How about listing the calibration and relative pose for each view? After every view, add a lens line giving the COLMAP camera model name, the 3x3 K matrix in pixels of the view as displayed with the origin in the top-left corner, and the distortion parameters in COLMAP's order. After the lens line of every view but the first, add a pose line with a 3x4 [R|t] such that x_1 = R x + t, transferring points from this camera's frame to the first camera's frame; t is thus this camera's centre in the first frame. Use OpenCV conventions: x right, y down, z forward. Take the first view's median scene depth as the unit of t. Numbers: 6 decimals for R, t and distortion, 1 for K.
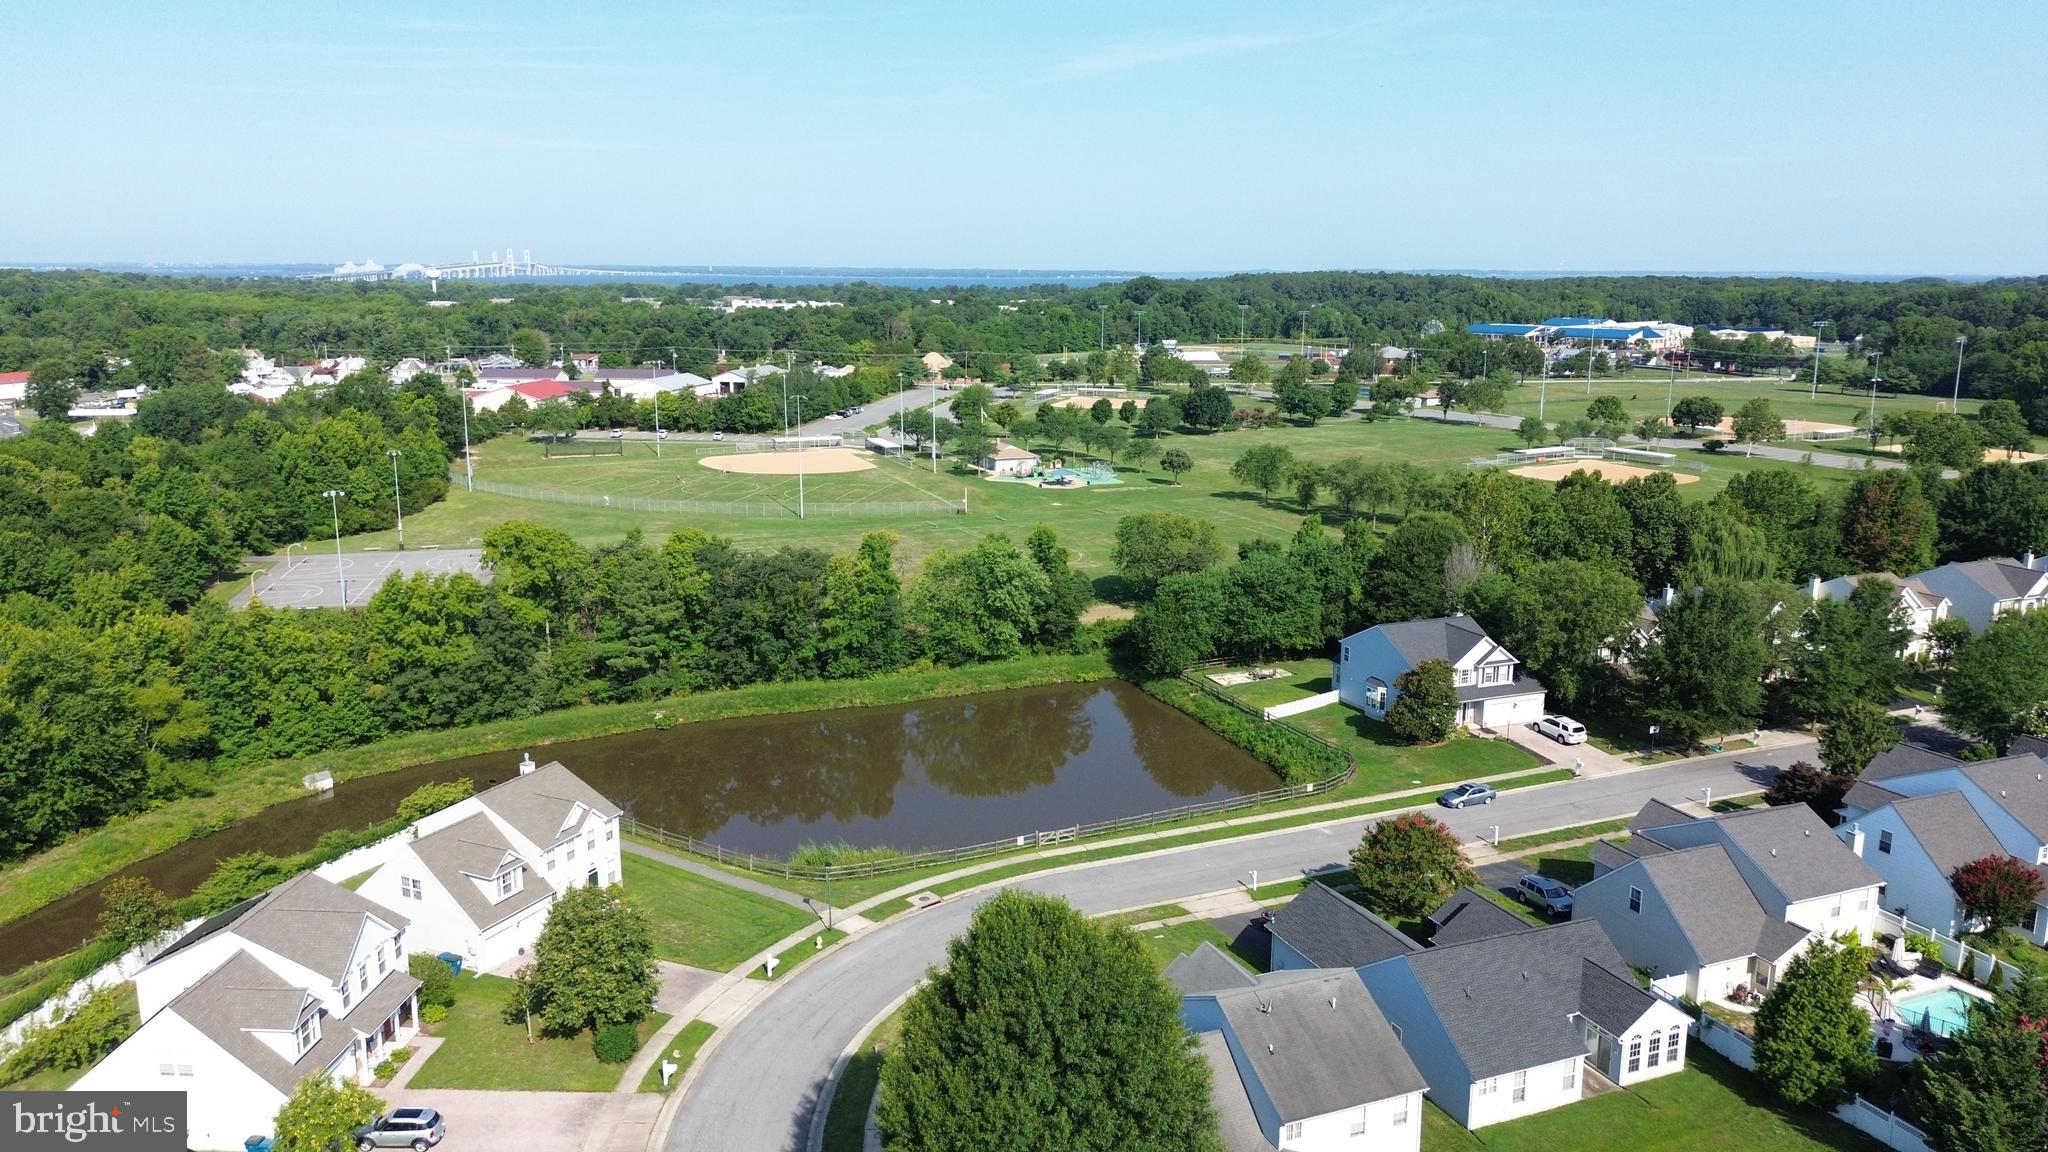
lens RADIAL K [[1428.5, 0, 1024.8], [0, 1428.5, 581.4], [0, 0, 1]] dist [0.086291, -0.113891]
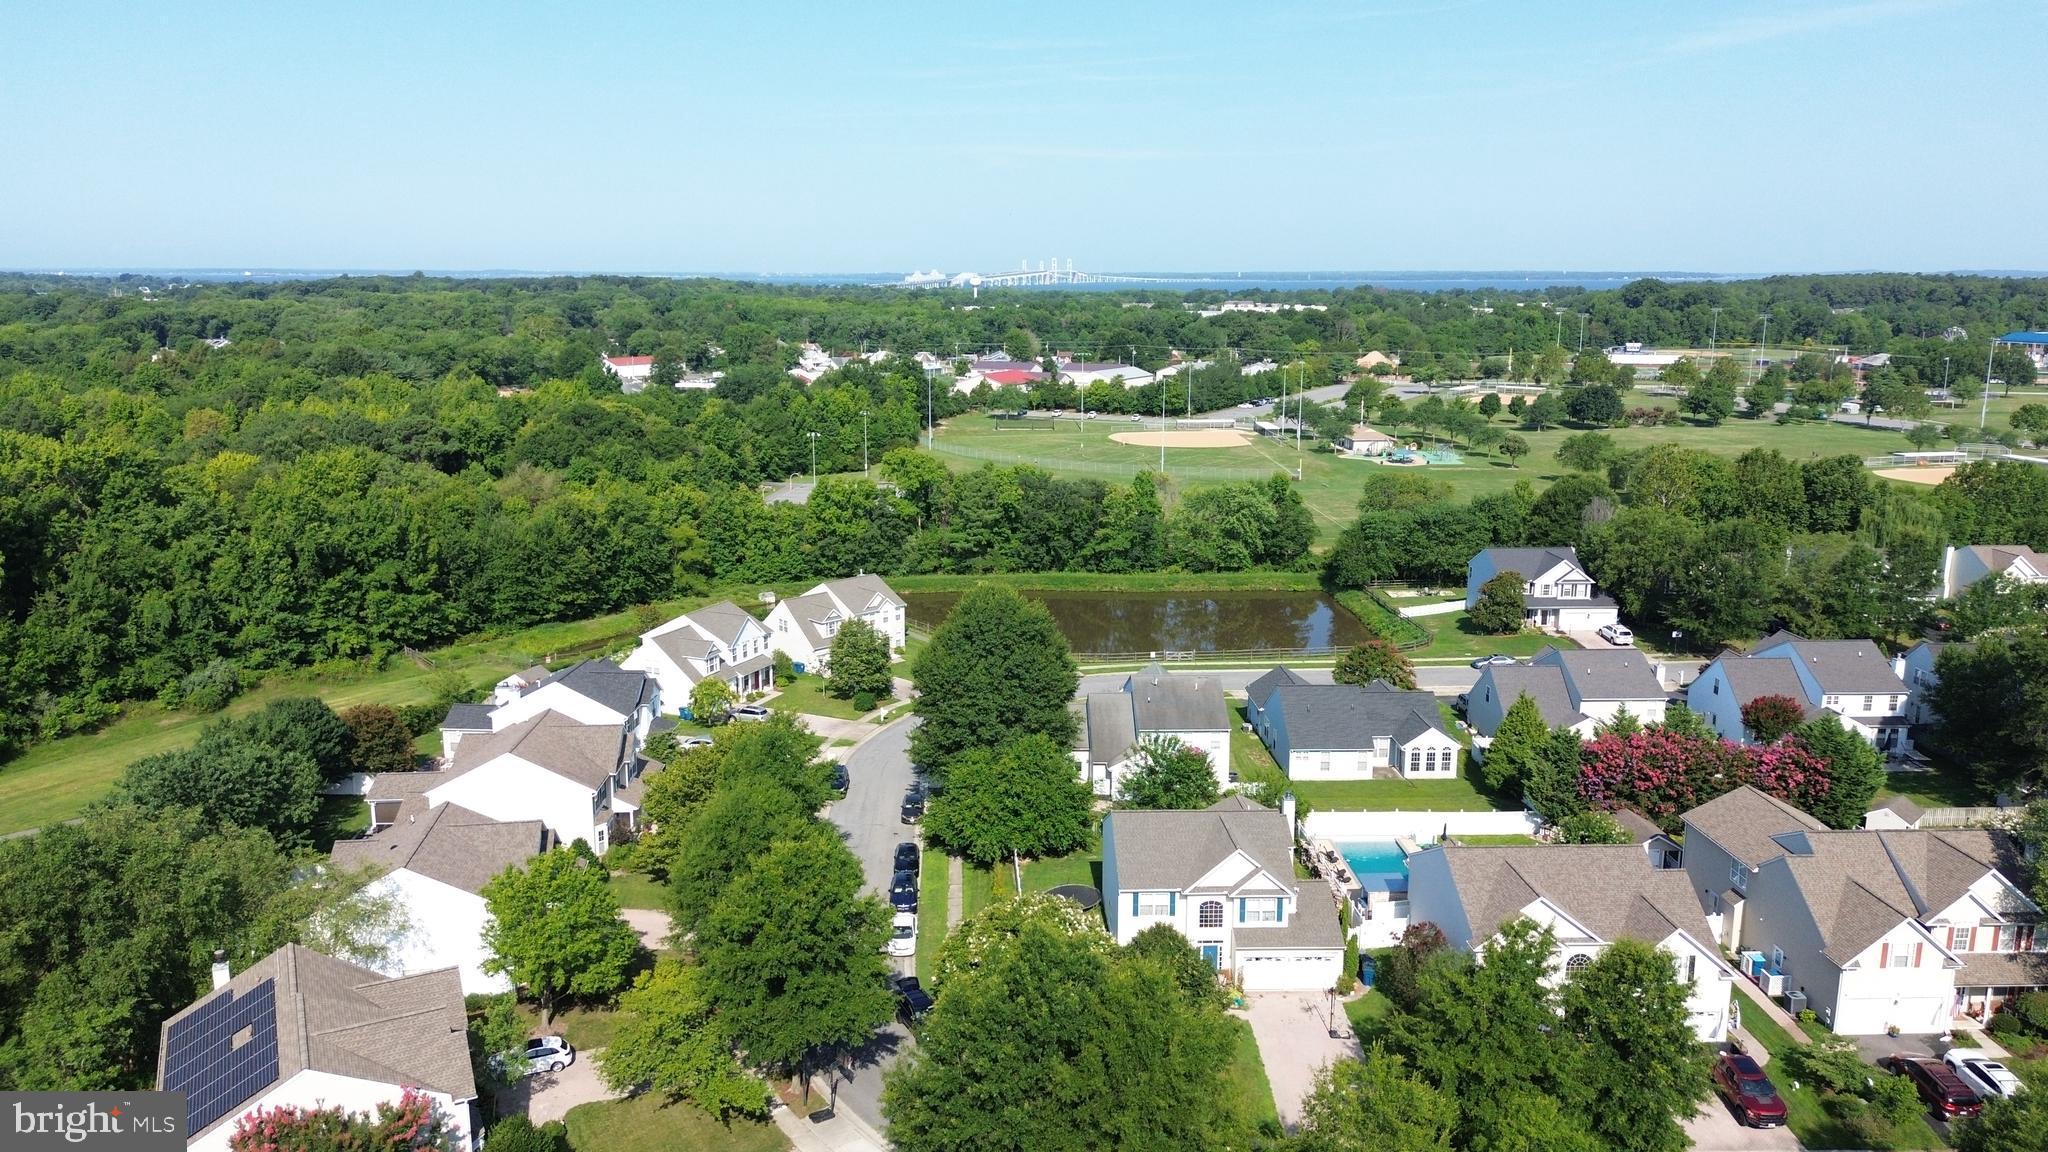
lens RADIAL K [[1428.5, 0, 1024.8], [0, 1428.5, 581.4], [0, 0, 1]] dist [0.086291, -0.113891]
pose [[0.936957, 0.071045, -0.342147, 0.215923], [-0.072183, 0.997347, 0.009421, 0.055848], [0.341908, 0.015870, 0.939599, -0.265517]]
